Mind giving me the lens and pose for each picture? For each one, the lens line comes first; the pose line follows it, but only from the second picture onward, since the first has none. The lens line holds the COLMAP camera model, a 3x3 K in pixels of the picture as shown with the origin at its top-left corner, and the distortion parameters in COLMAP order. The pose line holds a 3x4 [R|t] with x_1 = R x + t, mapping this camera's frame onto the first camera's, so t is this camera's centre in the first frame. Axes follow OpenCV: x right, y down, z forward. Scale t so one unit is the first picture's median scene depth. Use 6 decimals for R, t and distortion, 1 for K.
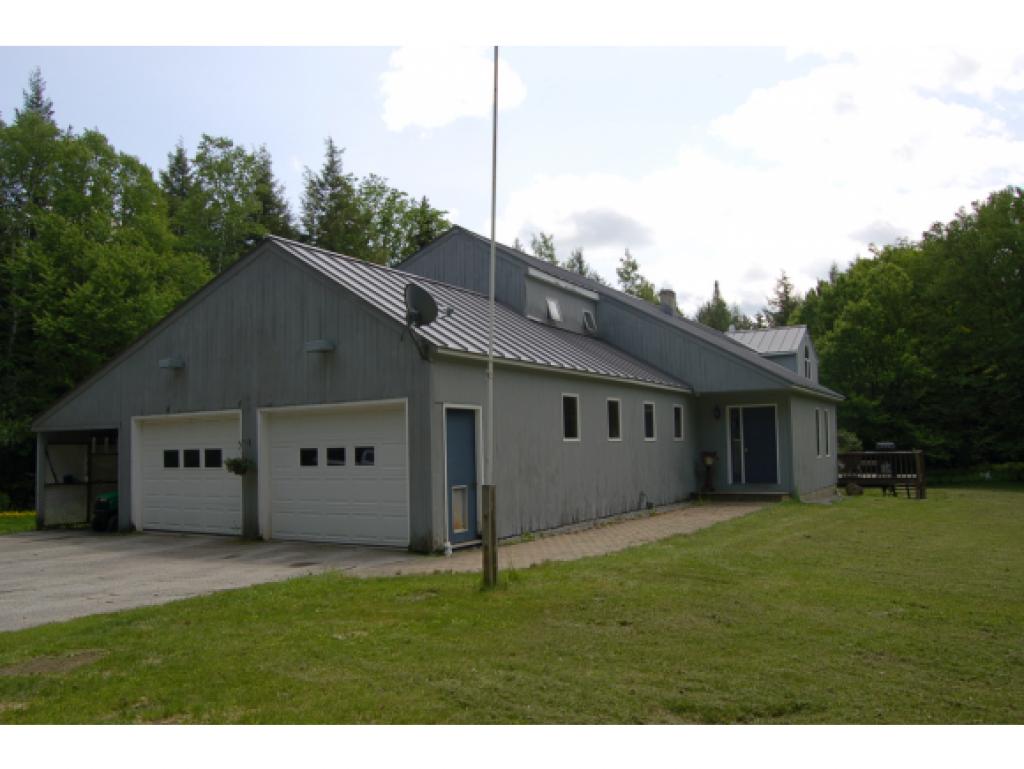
lens RADIAL K [[804.9, 0, 504.5], [0, 804.9, 401.0], [0, 0, 1]] dist [-0.103025, 0.050949]
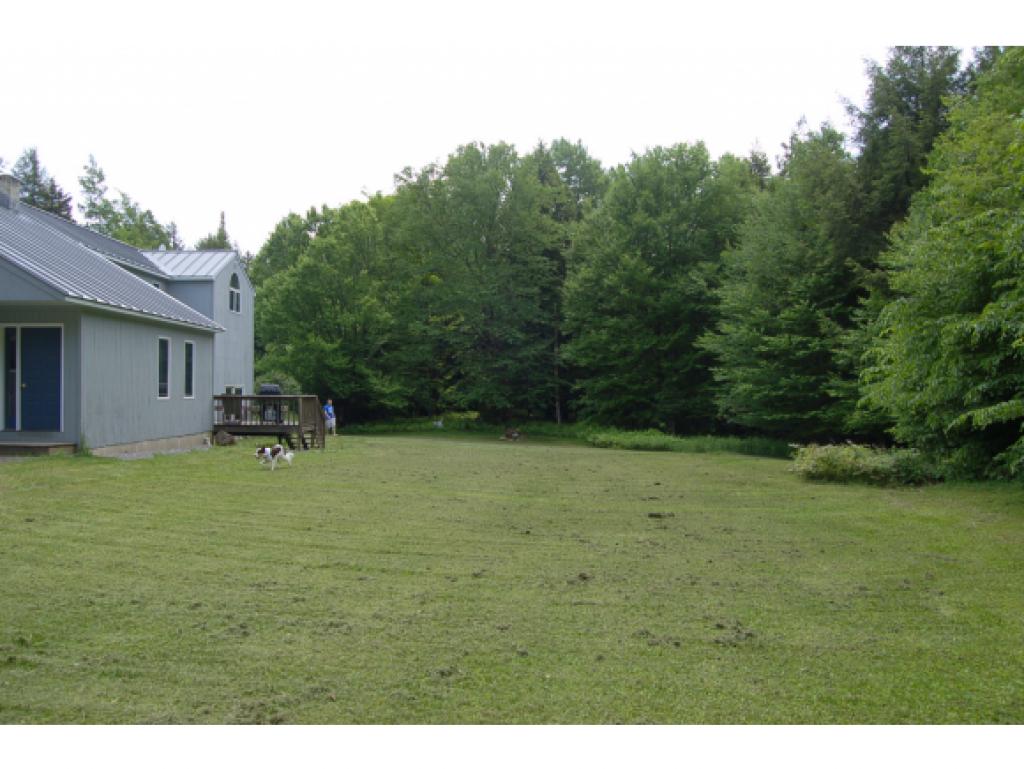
lens RADIAL K [[804.9, 0, 504.5], [0, 804.9, 401.0], [0, 0, 1]] dist [-0.103025, 0.050949]
pose [[0.848447, 0.019115, 0.528935, 0.149890], [-0.055289, 0.997081, 0.052654, 0.006838], [-0.526385, -0.073918, 0.847027, 0.077820]]
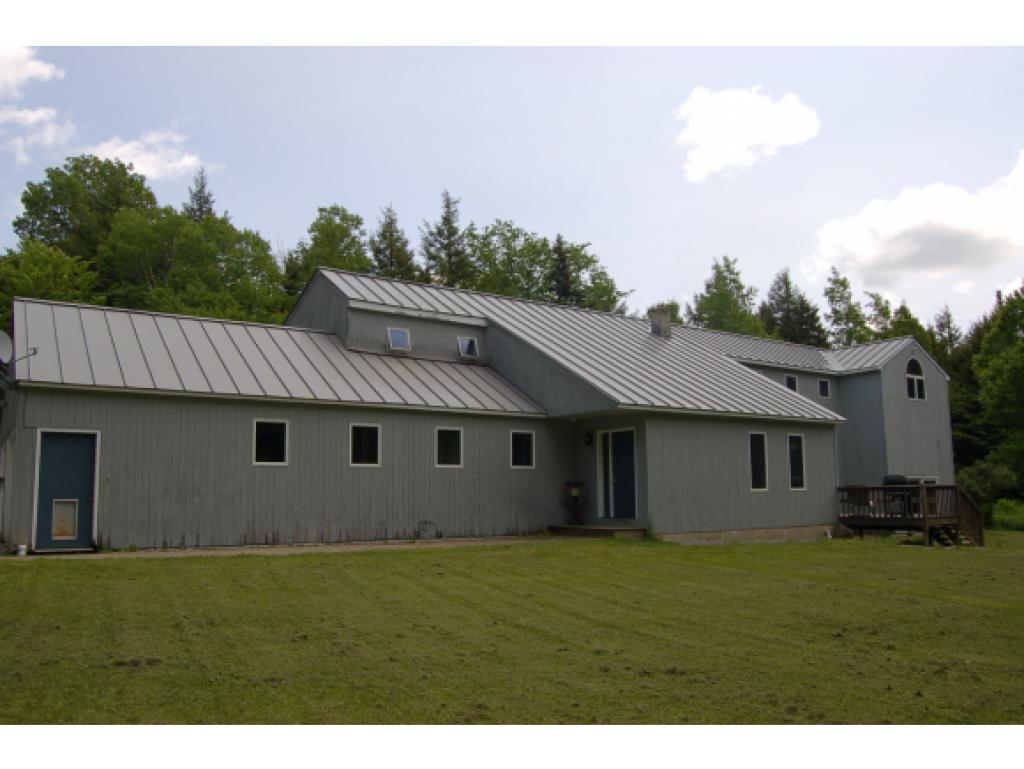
lens RADIAL K [[804.9, 0, 504.5], [0, 804.9, 401.0], [0, 0, 1]] dist [-0.103025, 0.050949]
pose [[0.913704, -0.035368, -0.404839, 0.279422], [0.015178, 0.998481, -0.052973, 0.009436], [0.406097, 0.042257, 0.912852, 0.061406]]
